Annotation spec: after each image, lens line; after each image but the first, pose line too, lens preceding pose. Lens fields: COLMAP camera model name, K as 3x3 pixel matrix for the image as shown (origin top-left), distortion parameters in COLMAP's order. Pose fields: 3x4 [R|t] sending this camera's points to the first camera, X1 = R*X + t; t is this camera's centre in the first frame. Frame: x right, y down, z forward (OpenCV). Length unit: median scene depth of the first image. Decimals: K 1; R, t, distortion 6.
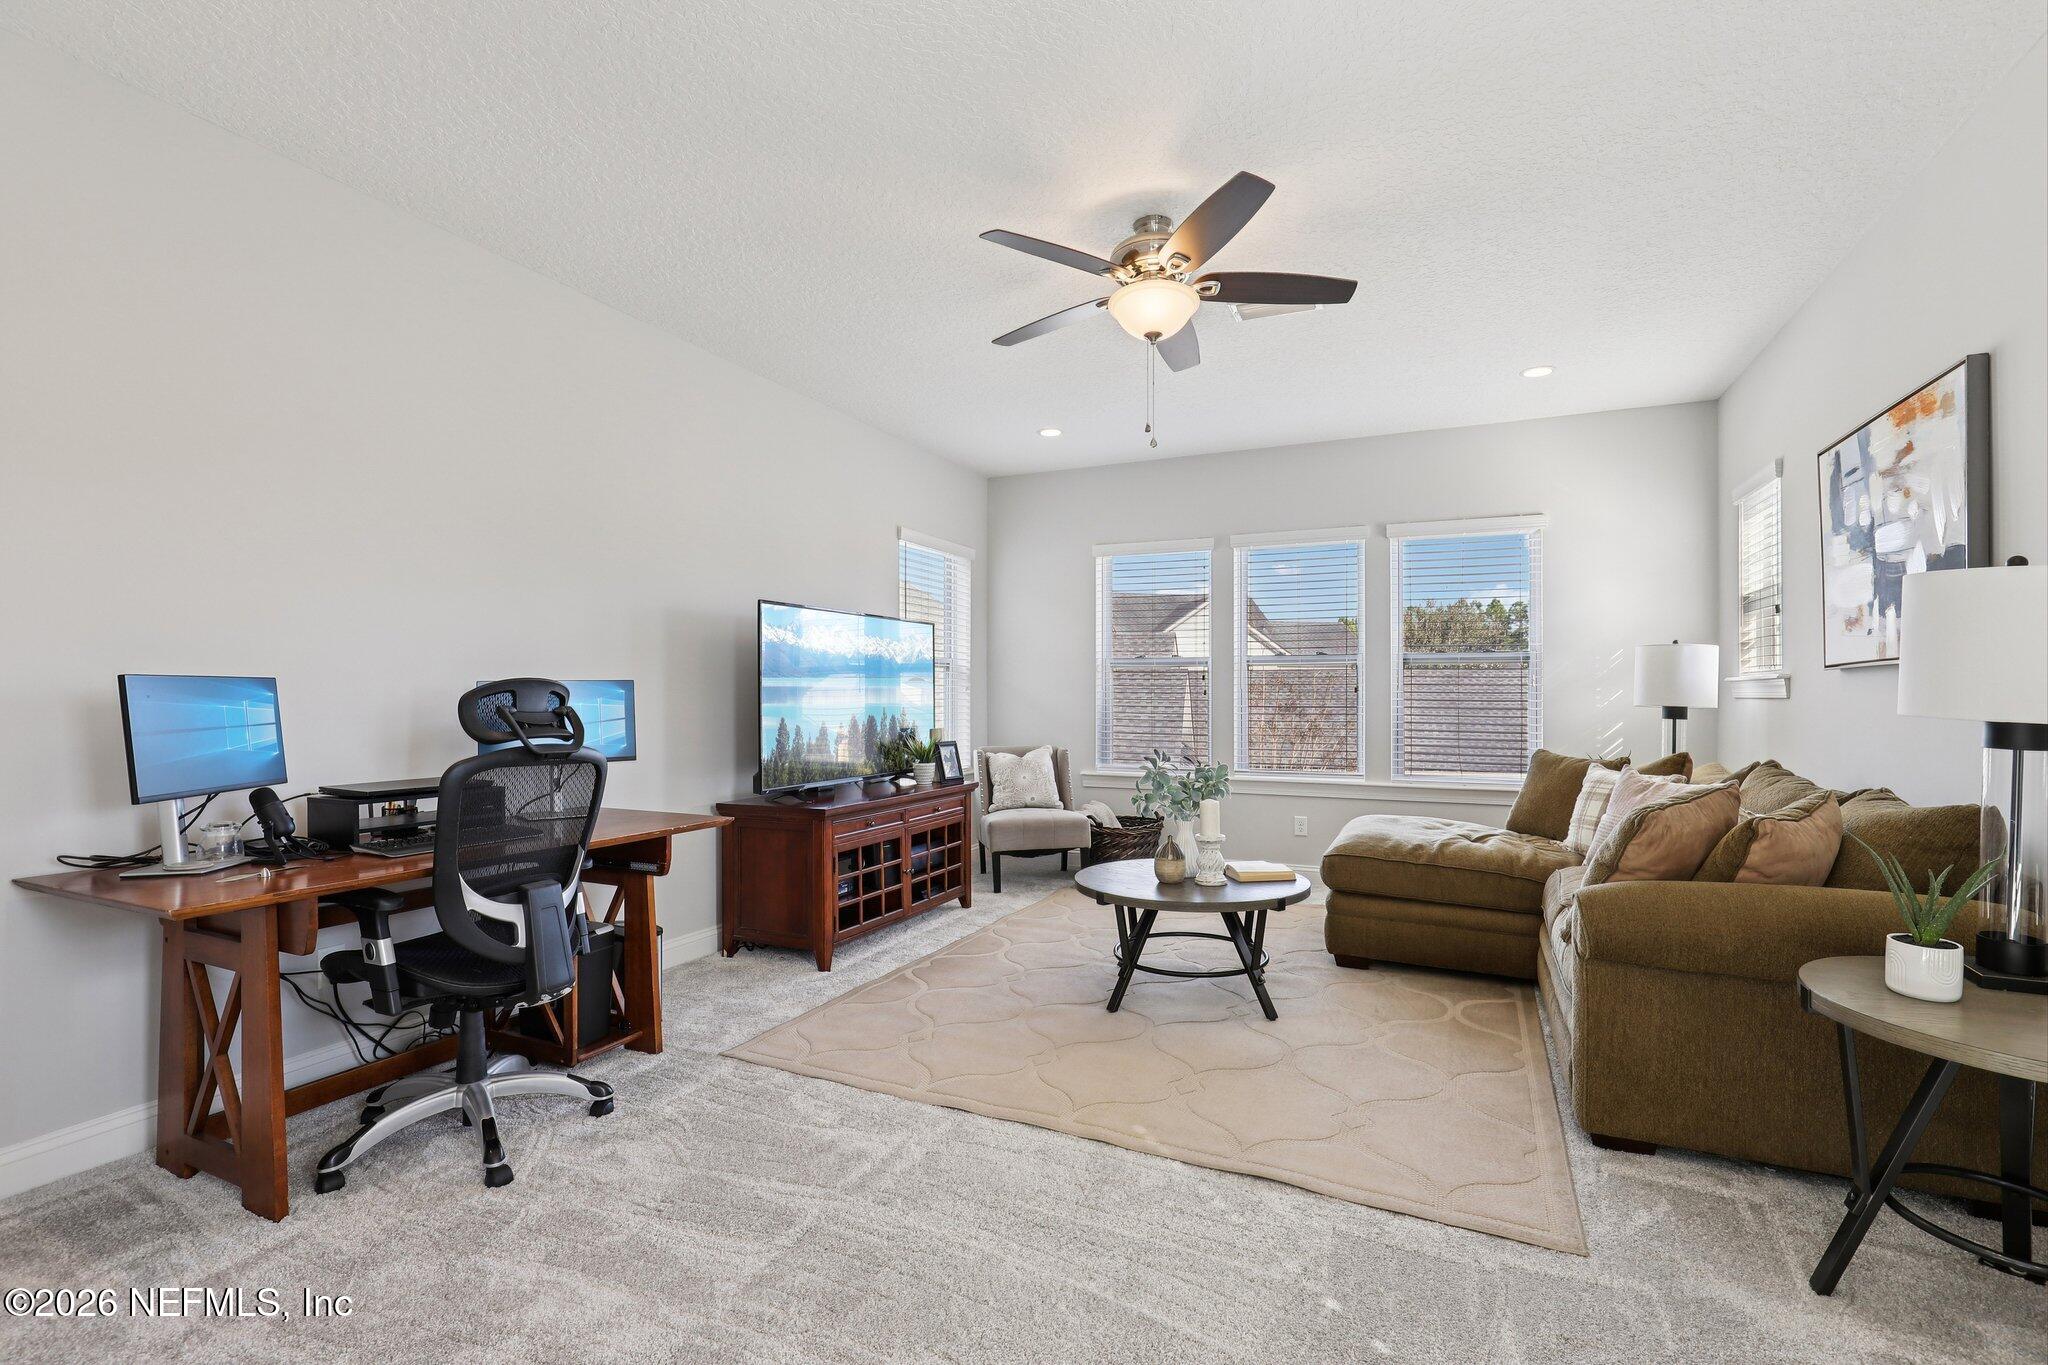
lens RADIAL K [[931.7, 0, 1031.6], [0, 931.7, 684.6], [0, 0, 1]] dist [0.002092, -0.000750]
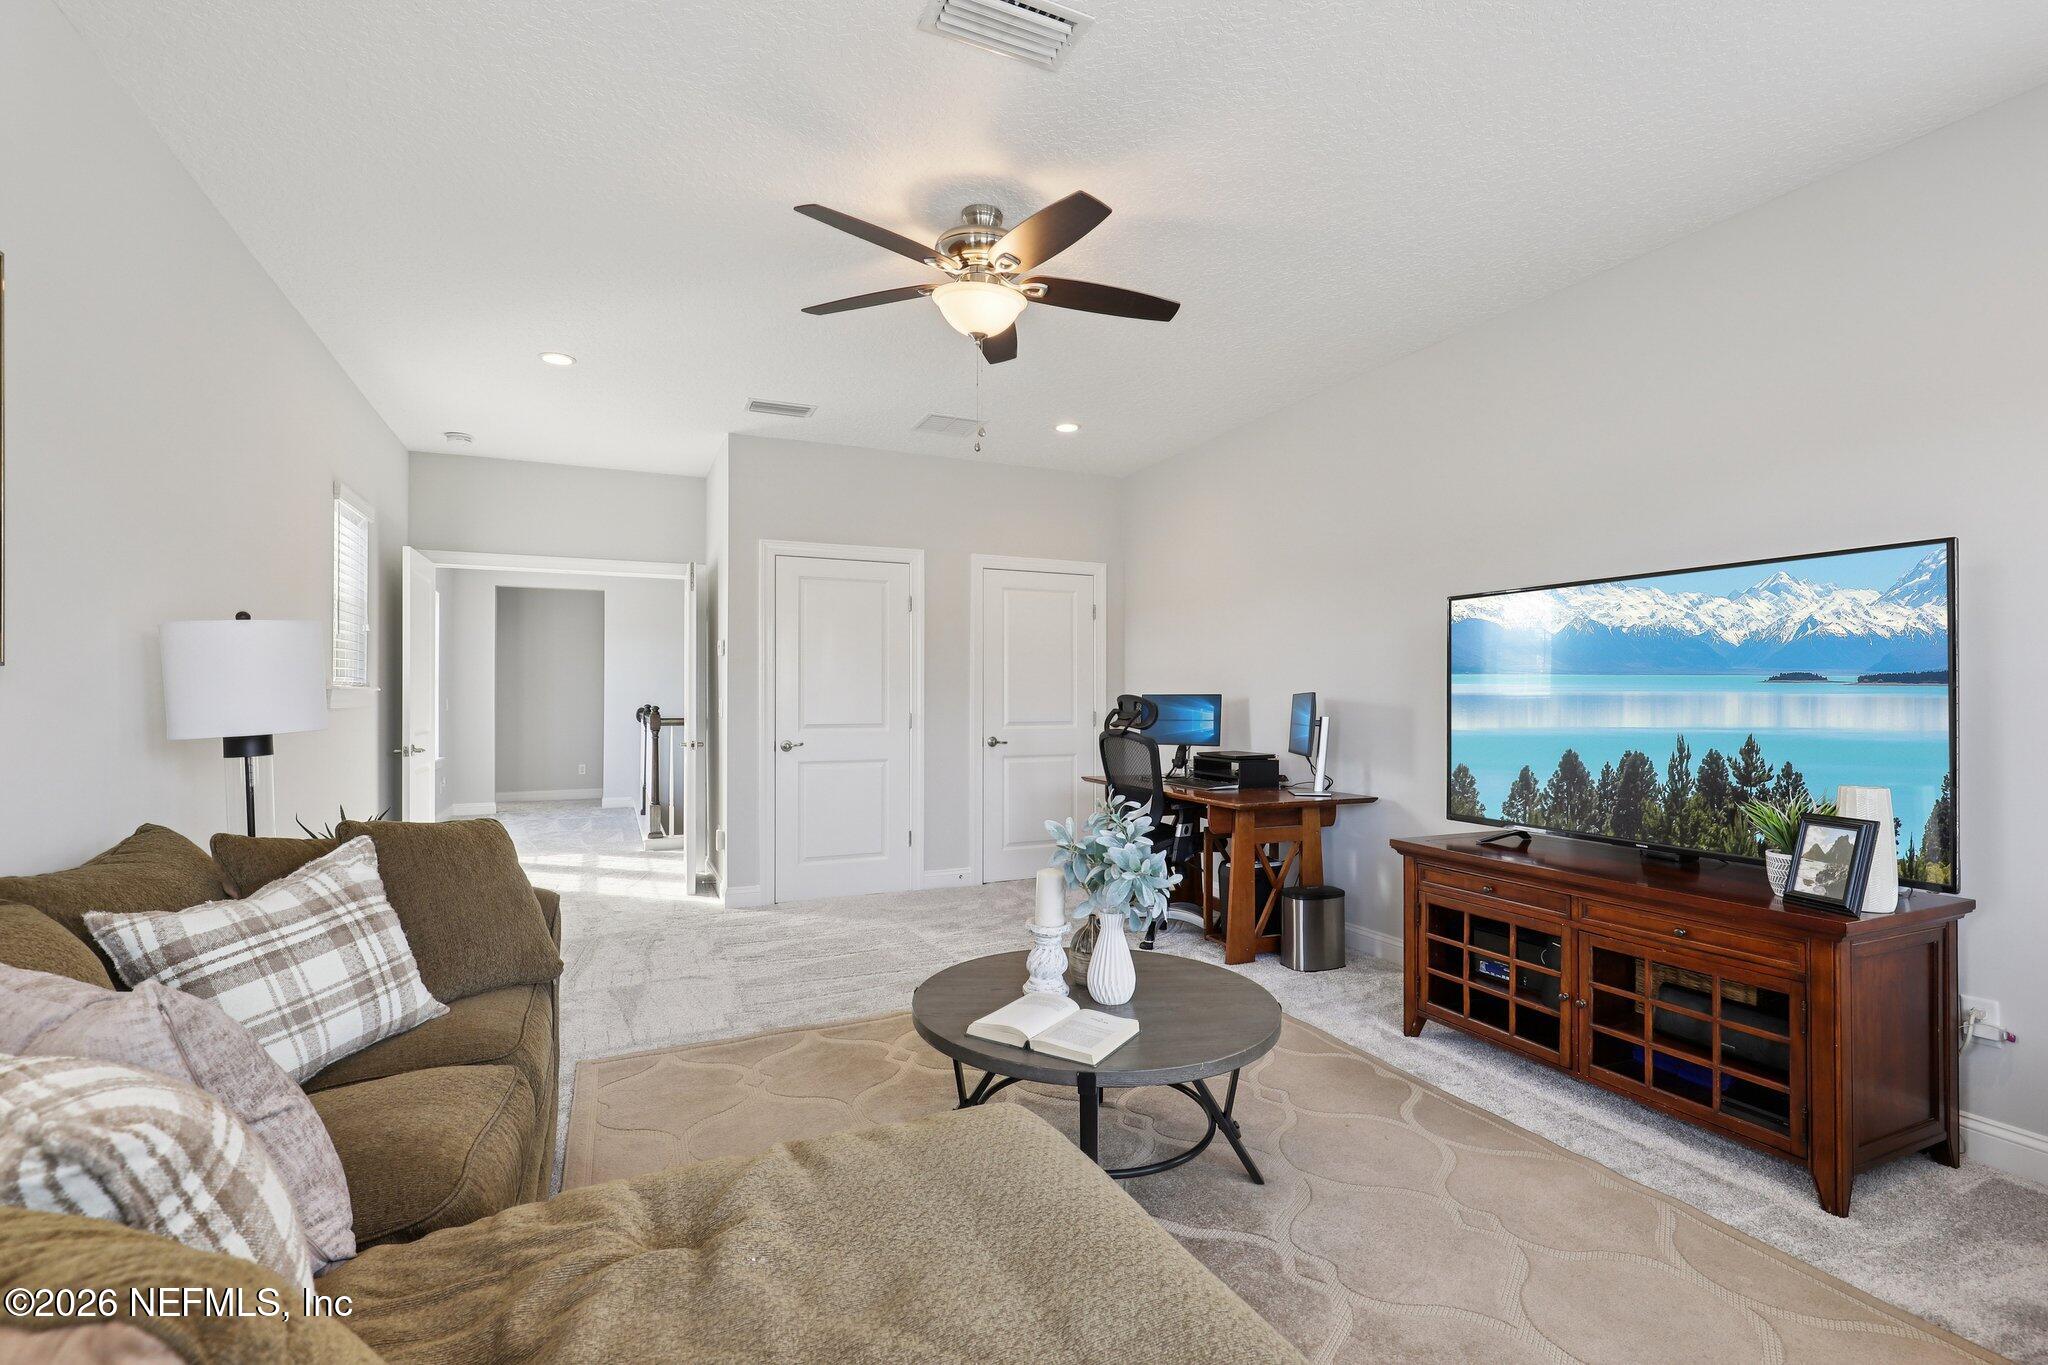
lens RADIAL K [[931.7, 0, 1035.4], [0, 931.7, 689.5], [0, 0, 1]] dist [0.002092, -0.000750]
pose [[-0.649296, 0.001727, -0.760534, 0.576100], [0.010762, 0.999918, -0.006917, -0.001627], [0.760459, -0.012676, -0.649262, 1.172040]]
